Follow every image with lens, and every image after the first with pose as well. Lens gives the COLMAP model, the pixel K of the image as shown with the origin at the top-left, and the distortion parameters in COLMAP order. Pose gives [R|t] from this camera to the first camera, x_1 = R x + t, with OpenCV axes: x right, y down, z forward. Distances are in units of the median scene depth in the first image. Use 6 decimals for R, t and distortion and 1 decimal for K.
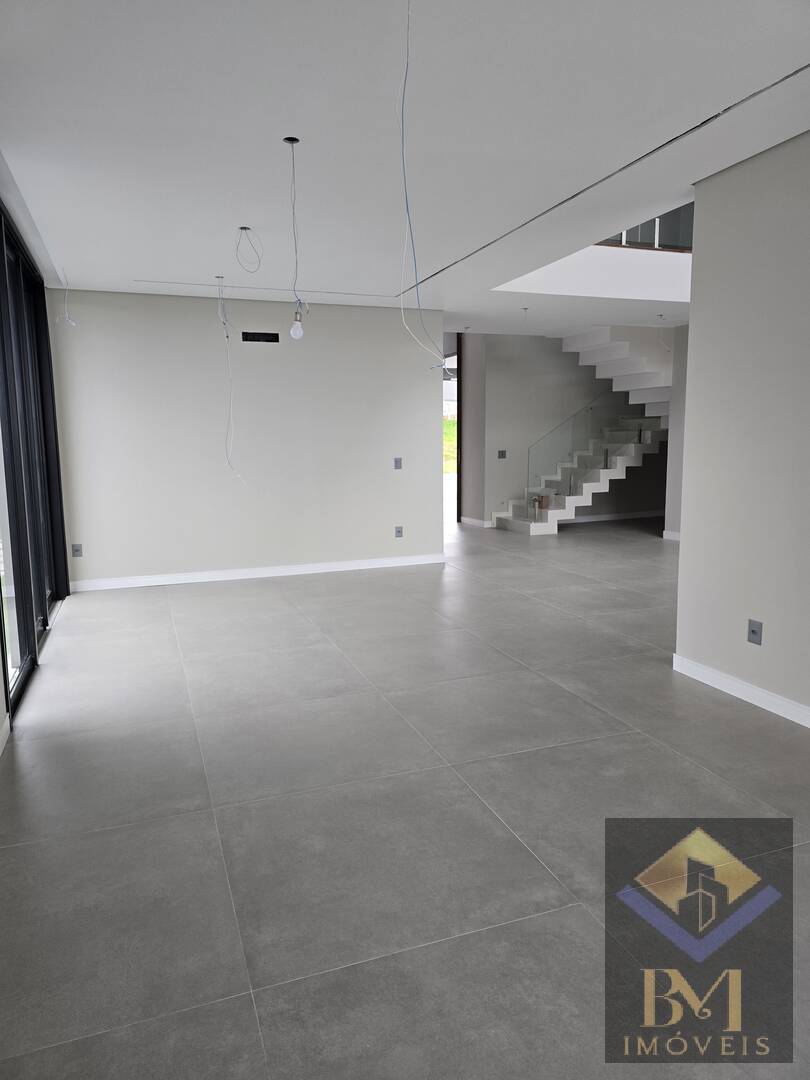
lens RADIAL K [[724.4, 0, 405.0], [0, 724.4, 540.0], [0, 0, 1]] dist [0.085692, -0.071658]
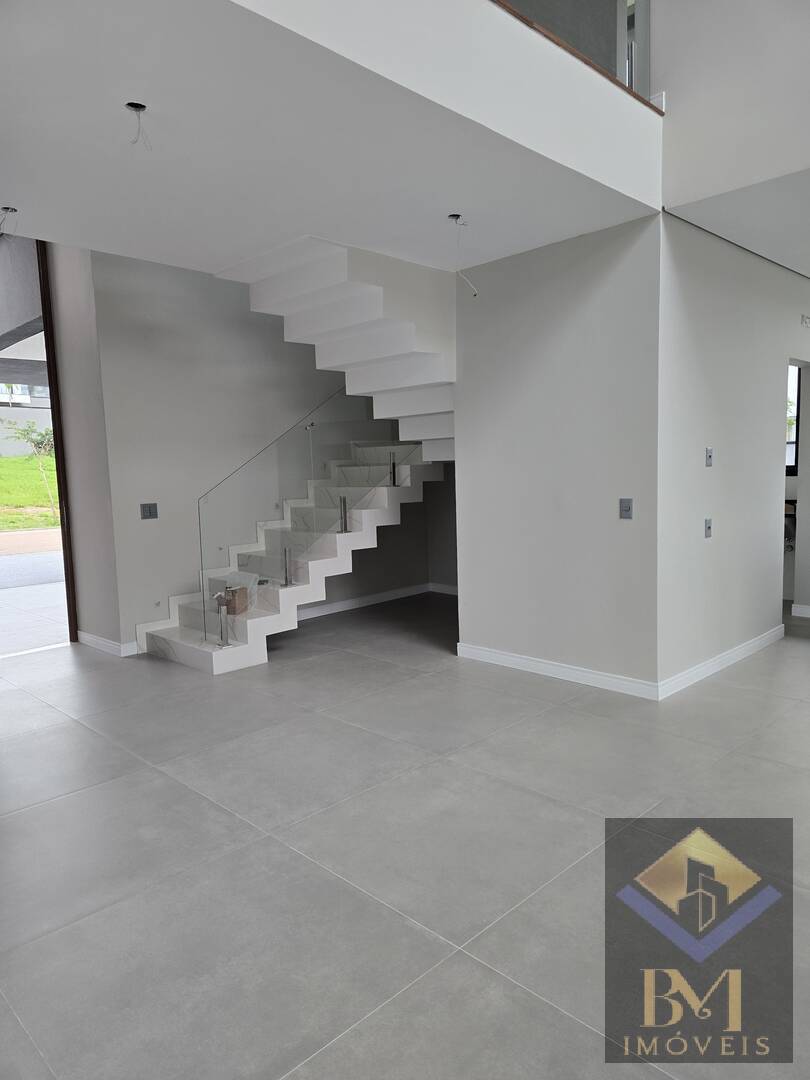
lens RADIAL K [[722.9, 0, 401.8], [0, 722.9, 551.2], [0, 0, 1]] dist [0.089436, -0.083611]
pose [[0.916962, -0.057010, 0.394881, 0.094308], [0.072320, 0.997093, -0.023982, -0.065818], [-0.392366, 0.050548, 0.918419, 0.467597]]
